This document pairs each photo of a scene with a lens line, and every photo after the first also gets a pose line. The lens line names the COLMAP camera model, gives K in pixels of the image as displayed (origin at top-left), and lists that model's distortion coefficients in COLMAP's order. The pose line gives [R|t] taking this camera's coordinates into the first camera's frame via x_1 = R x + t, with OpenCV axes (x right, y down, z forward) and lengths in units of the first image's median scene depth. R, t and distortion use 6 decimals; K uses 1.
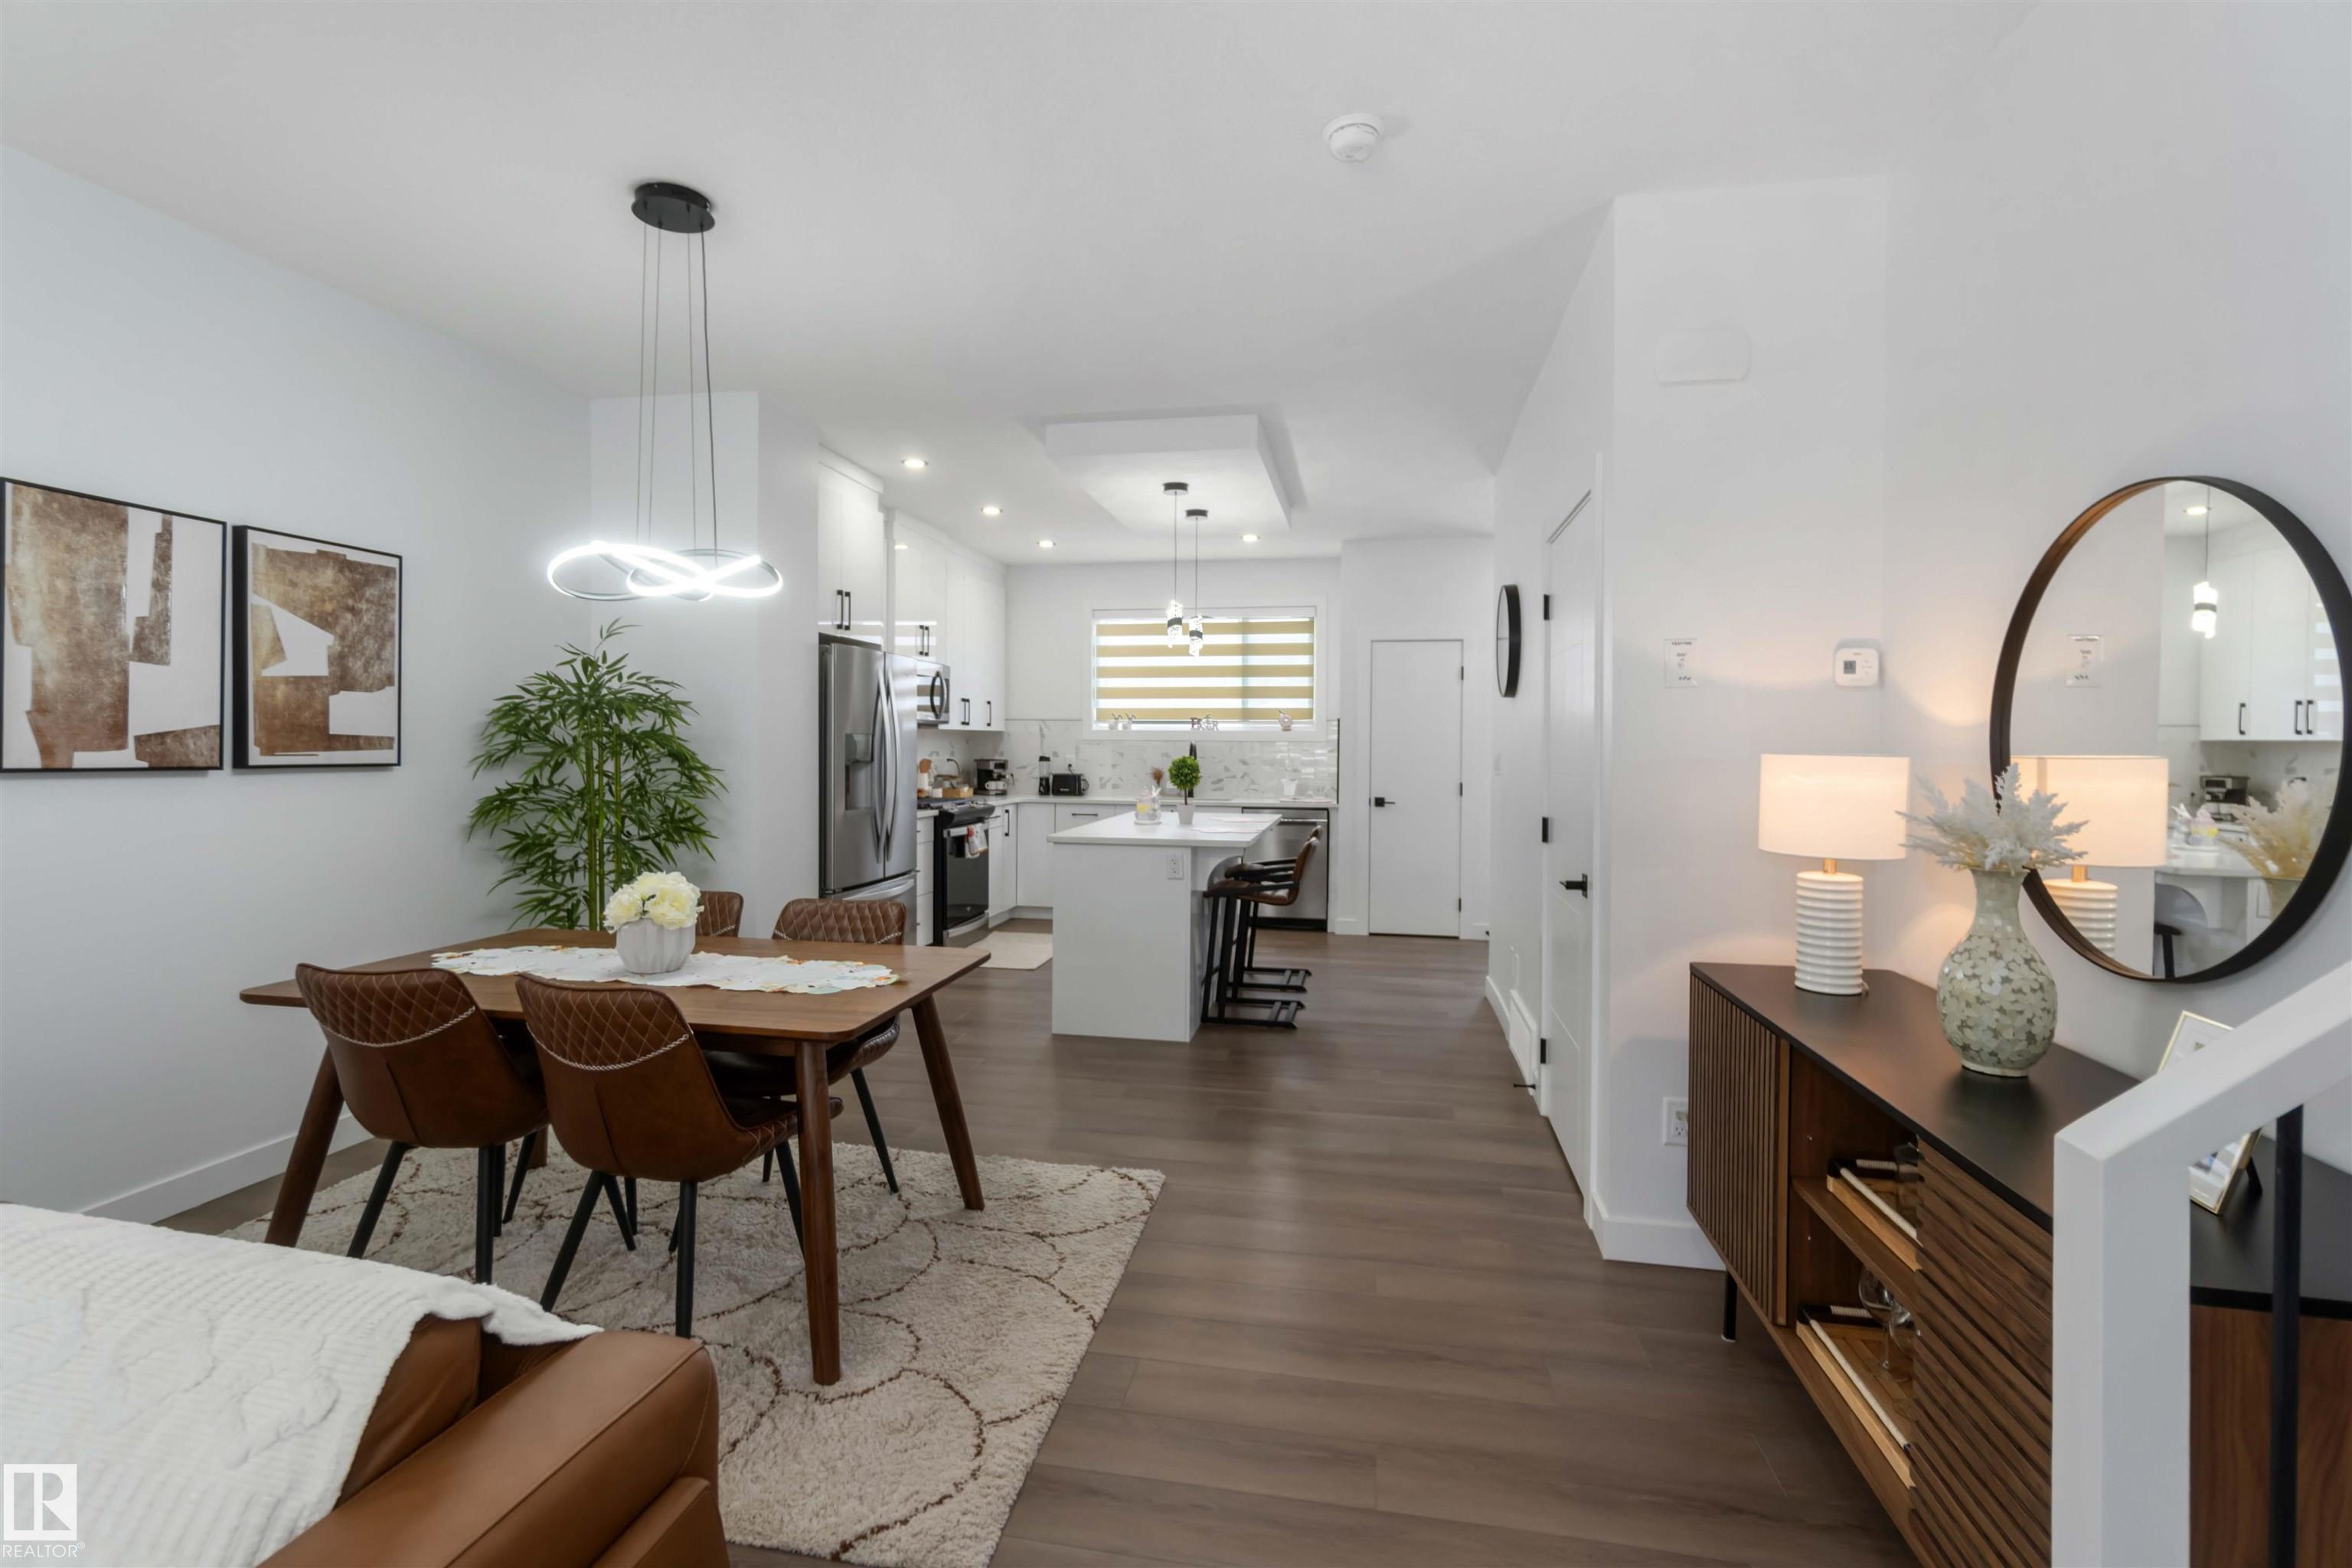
lens RADIAL K [[1066.1, 0, 1177.3], [0, 1066.1, 757.3], [0, 0, 1]] dist [-0.008575, 0.003604]
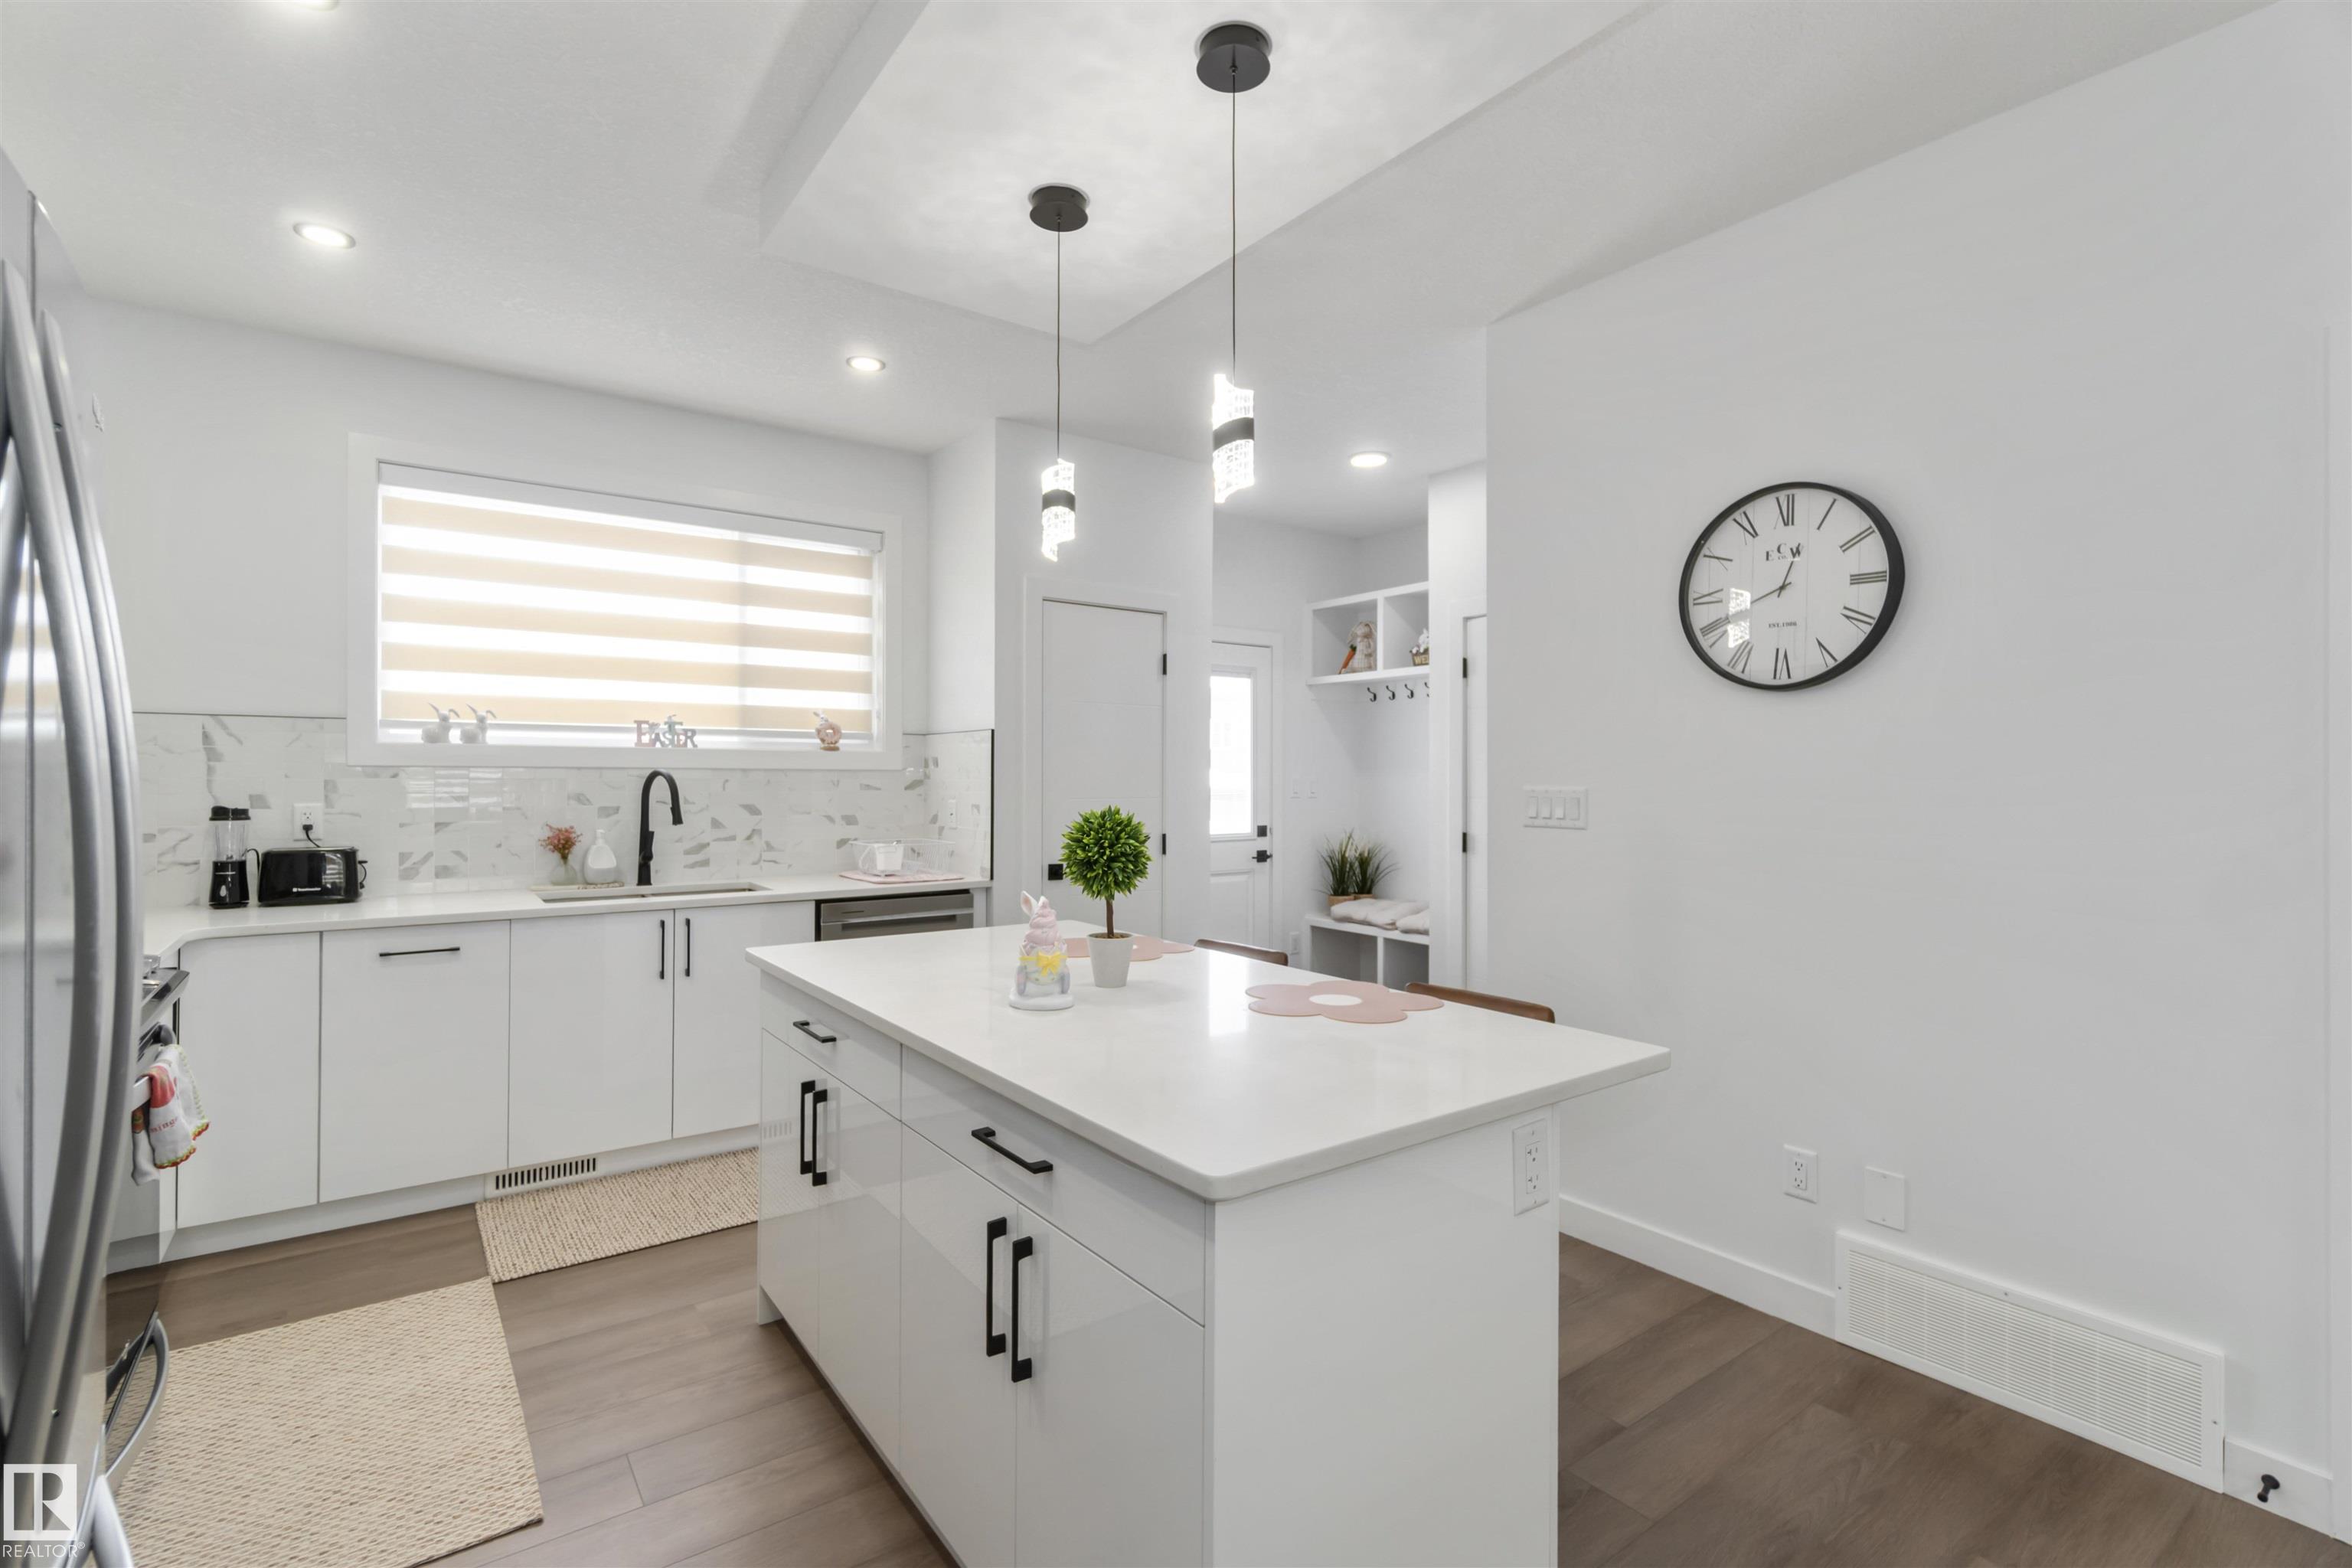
lens RADIAL K [[1066.1, 0, 1173.6], [0, 1066.1, 774.4], [0, 0, 1]] dist [-0.008575, 0.003604]
pose [[0.679346, -0.003715, 0.733809, -0.375691], [0.011180, 0.999924, -0.005289, -0.015293], [-0.733733, 0.011797, 0.679335, 1.032935]]
